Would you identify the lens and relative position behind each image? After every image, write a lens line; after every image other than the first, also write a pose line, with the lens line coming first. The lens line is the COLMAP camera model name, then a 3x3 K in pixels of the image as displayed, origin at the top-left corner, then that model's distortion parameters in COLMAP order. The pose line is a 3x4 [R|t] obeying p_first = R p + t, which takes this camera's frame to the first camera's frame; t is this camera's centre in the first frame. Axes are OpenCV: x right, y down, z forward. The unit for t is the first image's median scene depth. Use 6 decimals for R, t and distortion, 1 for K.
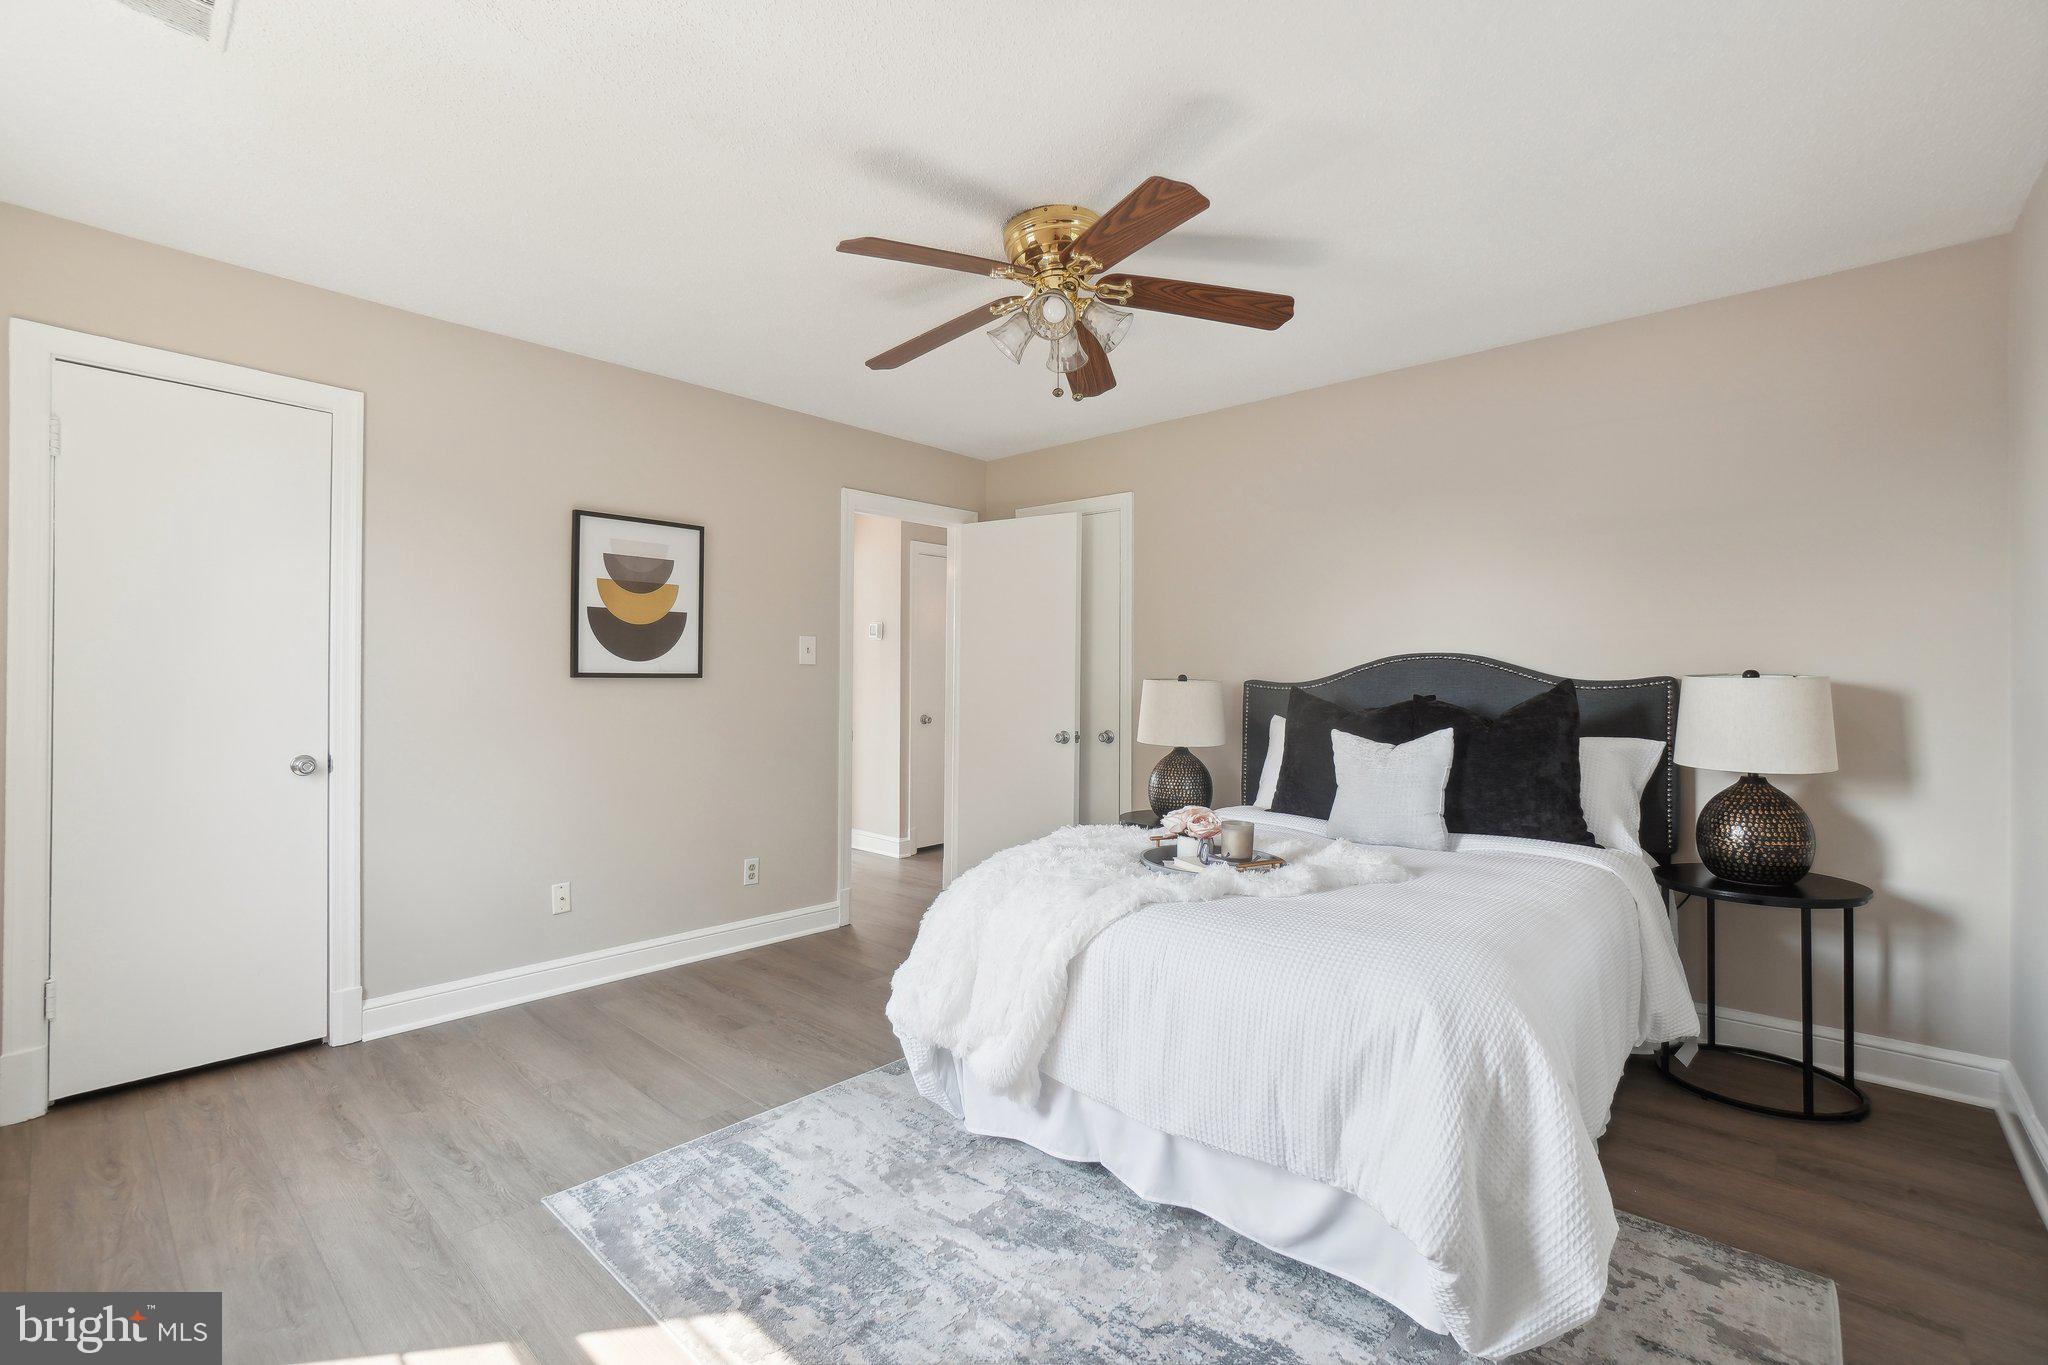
lens RADIAL K [[902.6, 0, 1031.6], [0, 902.6, 672.4], [0, 0, 1]] dist [-0.040247, 0.012742]
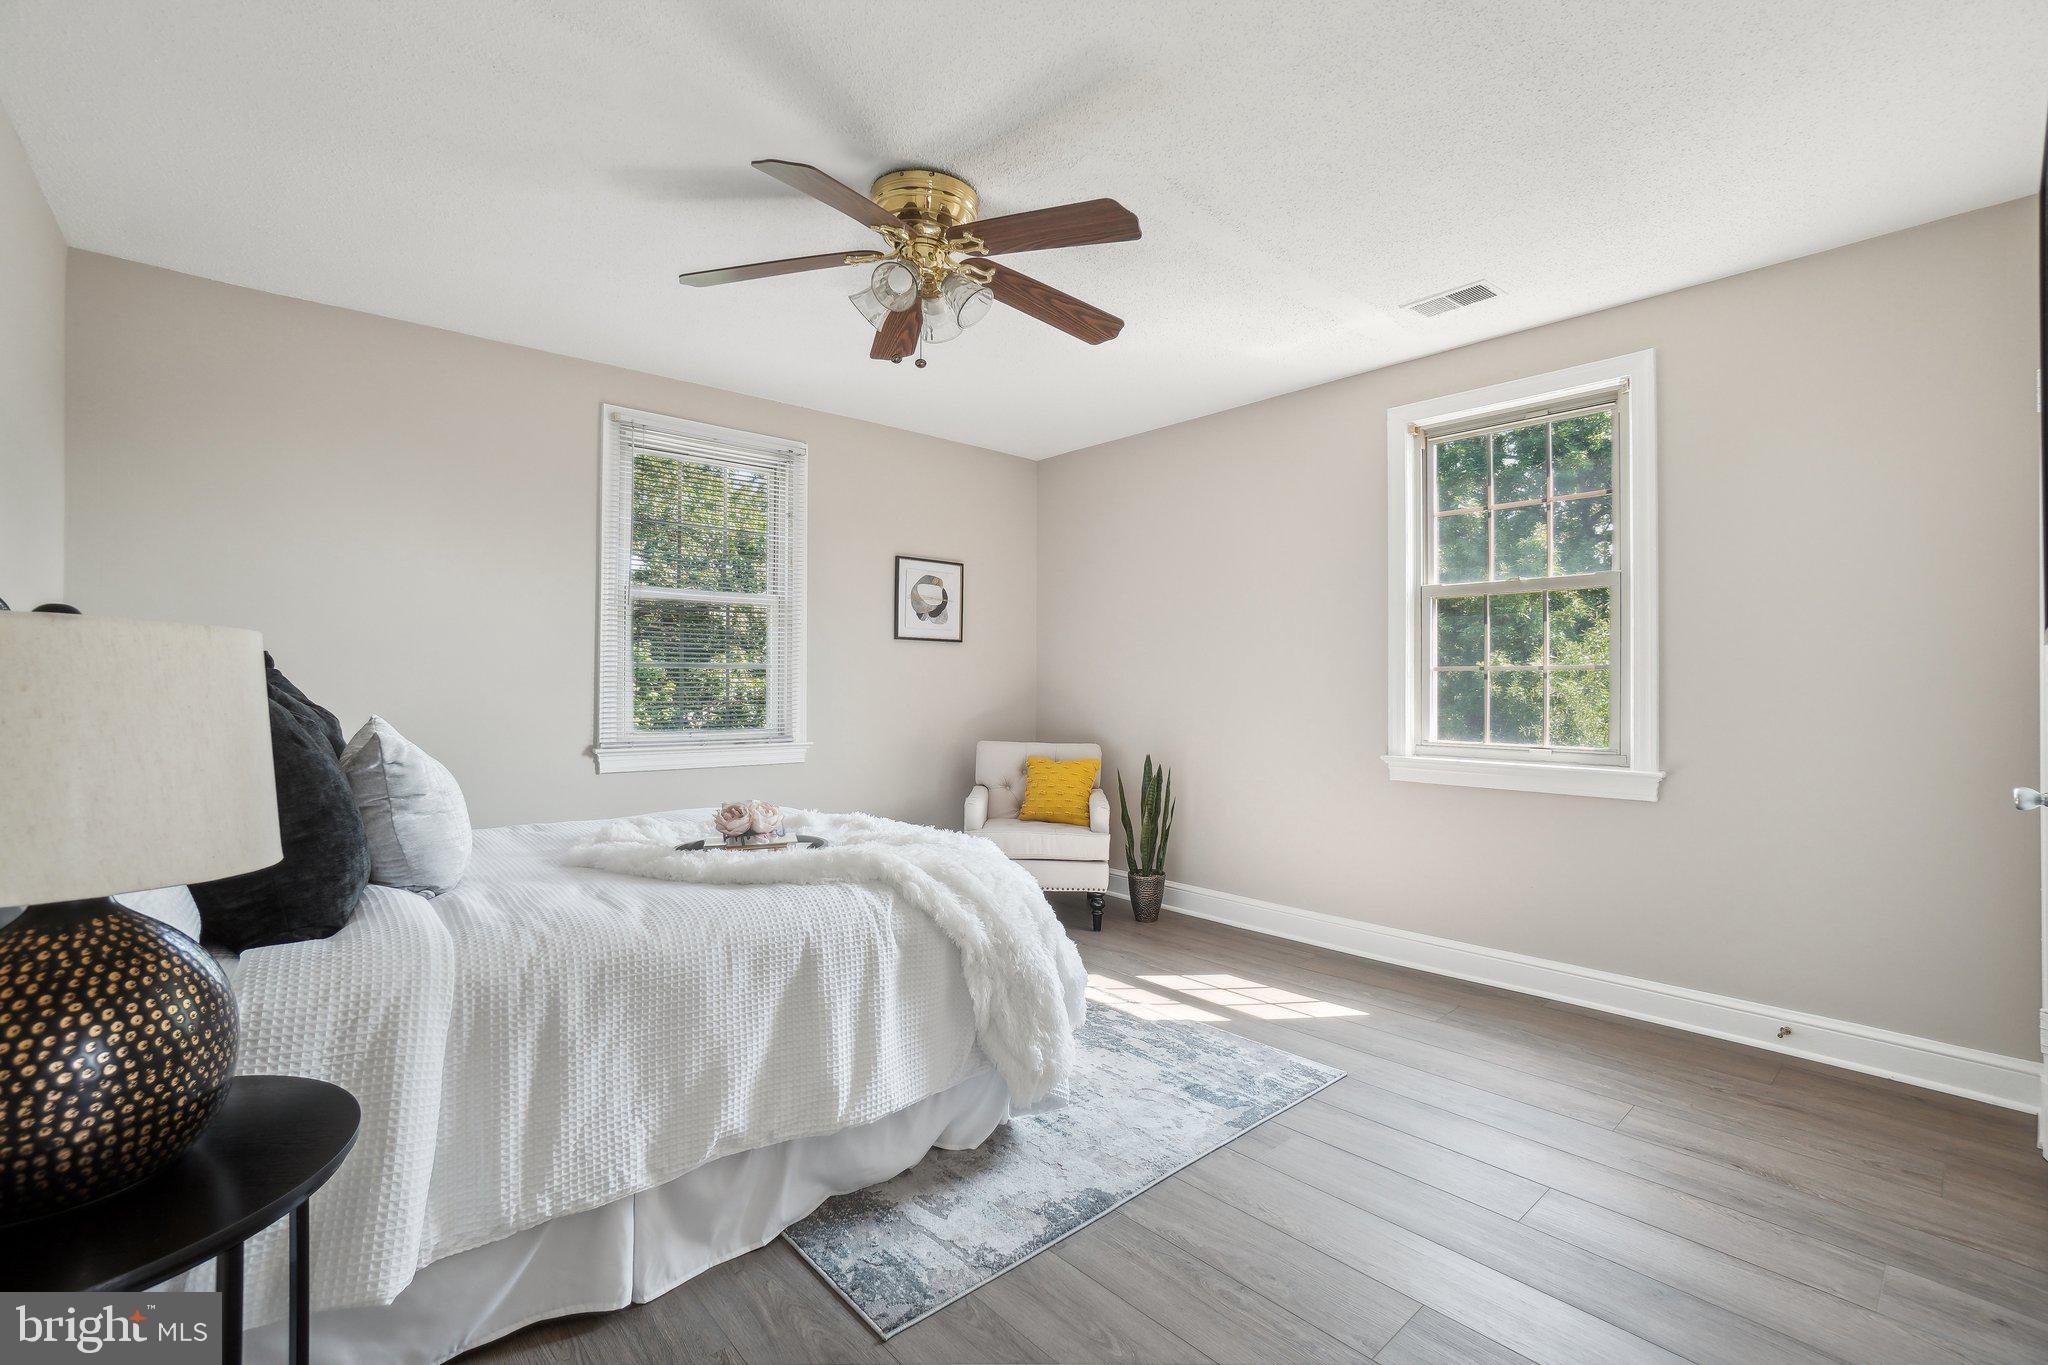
lens RADIAL K [[902.6, 0, 1003.8], [0, 902.6, 683.2], [0, 0, 1]] dist [-0.040247, 0.012742]
pose [[-0.989970, -0.007533, 0.141078, -0.227638], [-0.006658, 0.999956, 0.006669, 0.032723], [-0.141122, 0.005663, -0.989976, 2.187957]]
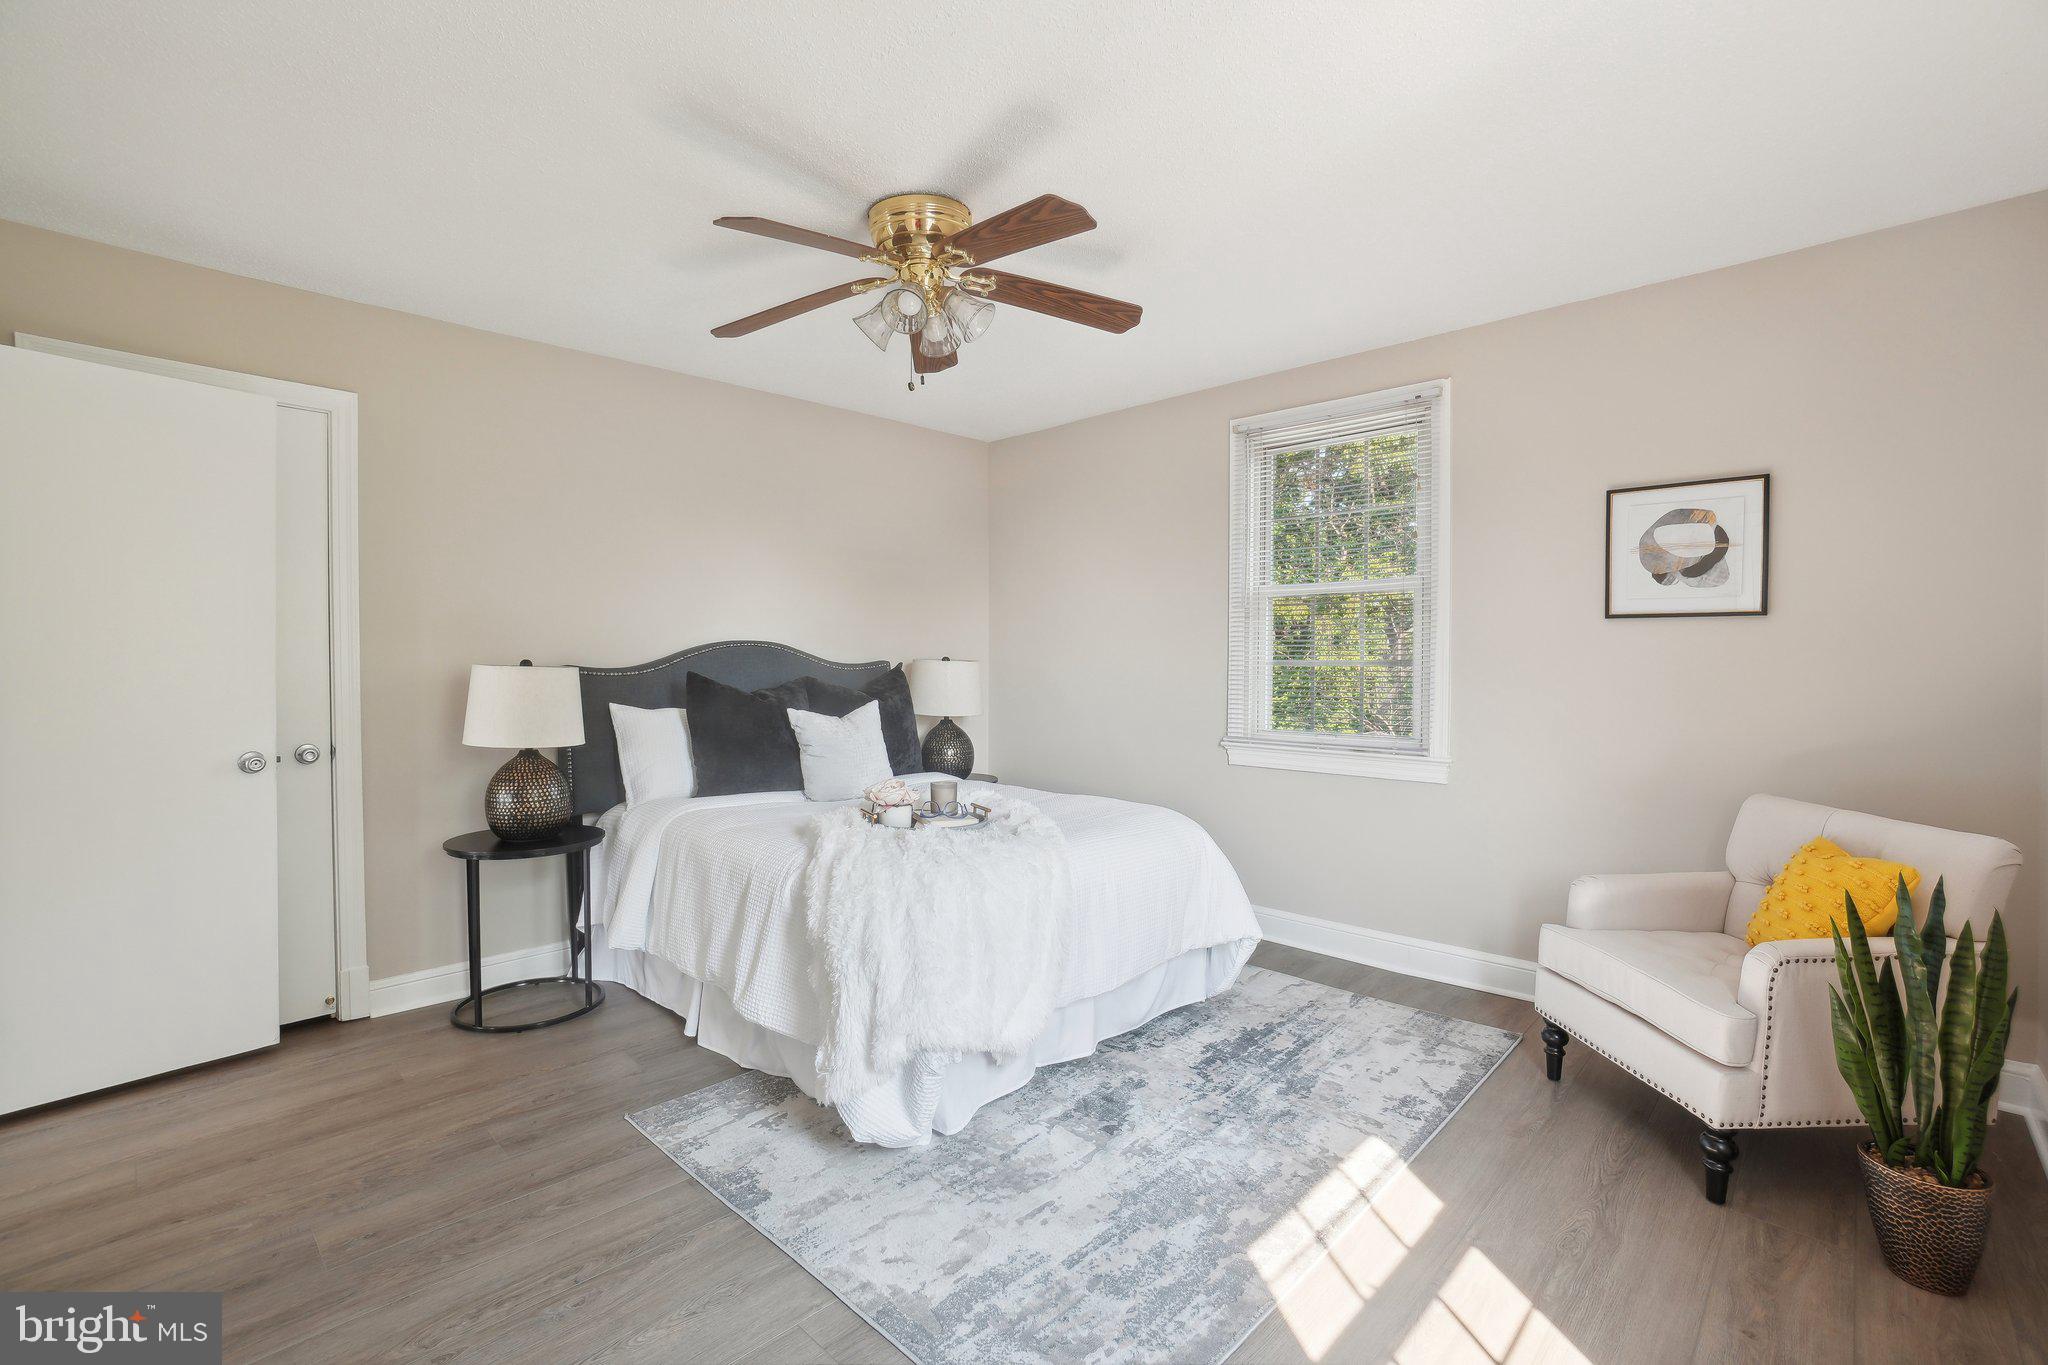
lens RADIAL K [[902.6, 0, 1009.6], [0, 902.6, 671.5], [0, 0, 1]] dist [-0.040247, 0.012742]
pose [[0.054545, -0.010676, 0.998454, -1.093783], [0.001748, 0.999942, 0.010596, 0.010102], [-0.998510, 0.001168, 0.054561, 0.957485]]
